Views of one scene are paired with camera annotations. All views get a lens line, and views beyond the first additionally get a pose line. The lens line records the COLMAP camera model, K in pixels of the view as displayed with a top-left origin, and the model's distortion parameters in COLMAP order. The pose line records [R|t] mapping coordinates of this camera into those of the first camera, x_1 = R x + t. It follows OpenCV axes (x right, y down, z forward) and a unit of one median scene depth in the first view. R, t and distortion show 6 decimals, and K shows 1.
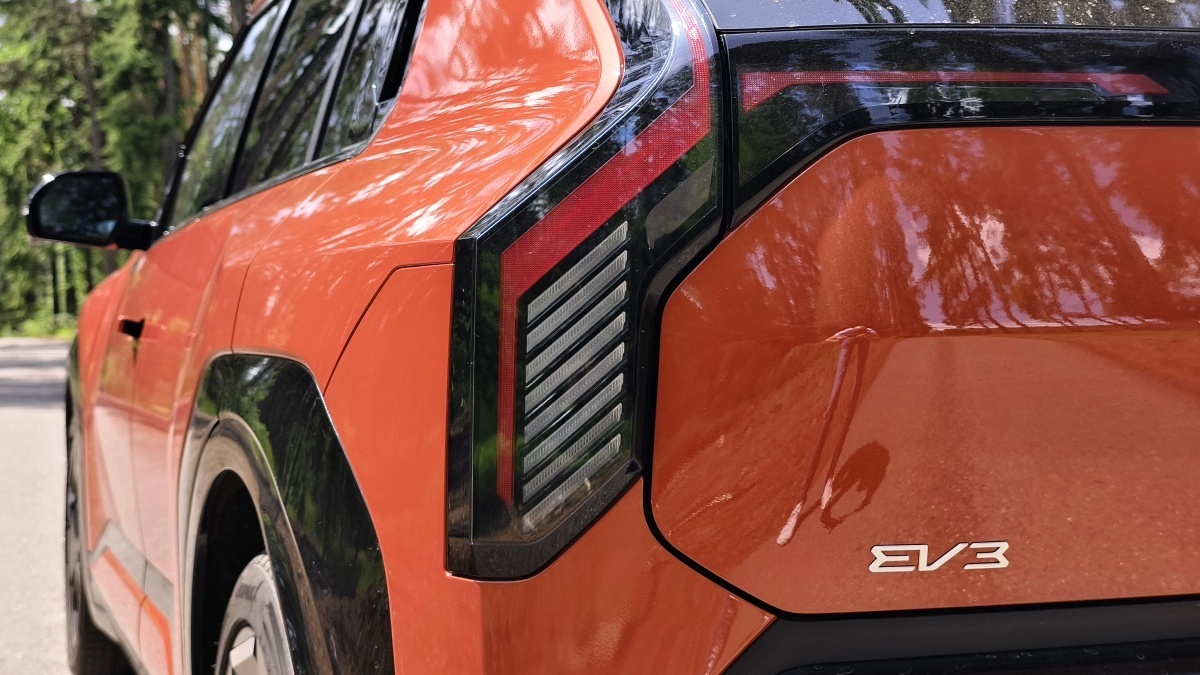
lens RADIAL K [[1876.5, 0, 599.2], [0, 1876.5, 337.4], [0, 0, 1]] dist [0.000221, 0.000000]
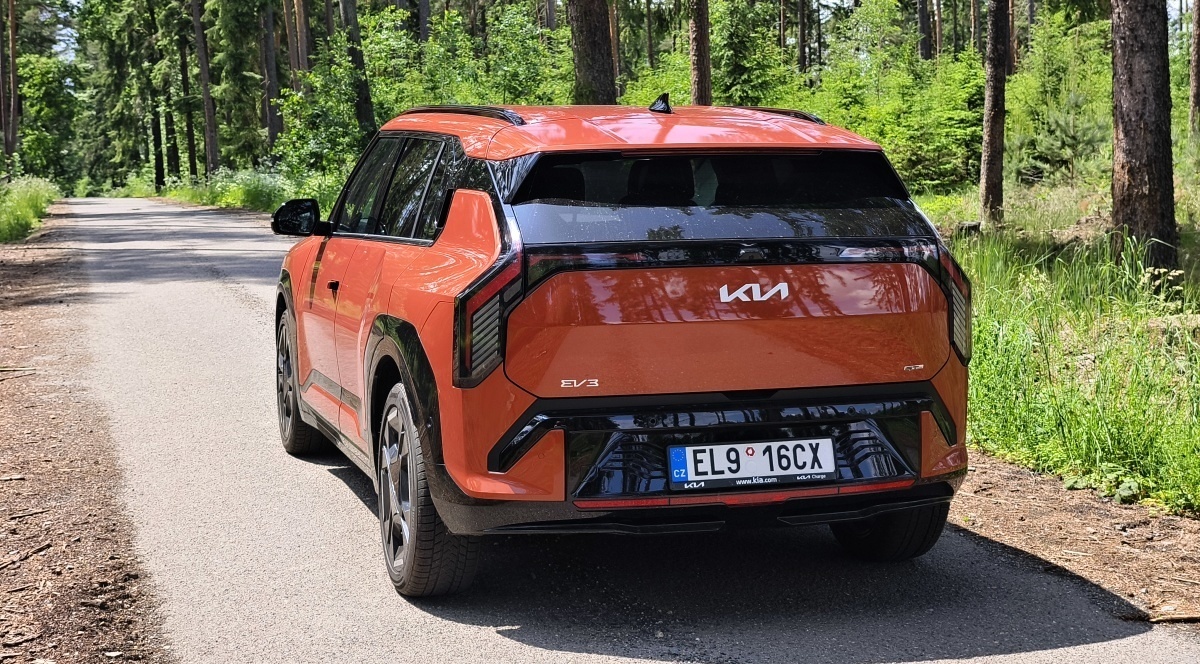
lens RADIAL K [[1876.5, 0, 600.1], [0, 1876.5, 332.2], [0, 0, 1]] dist [0.000221, 0.000000]
pose [[0.999017, 0.003427, -0.044193, 0.345494], [0.000085, 0.996856, 0.079240, -0.256429], [0.044325, -0.079166, 0.995876, -2.479030]]
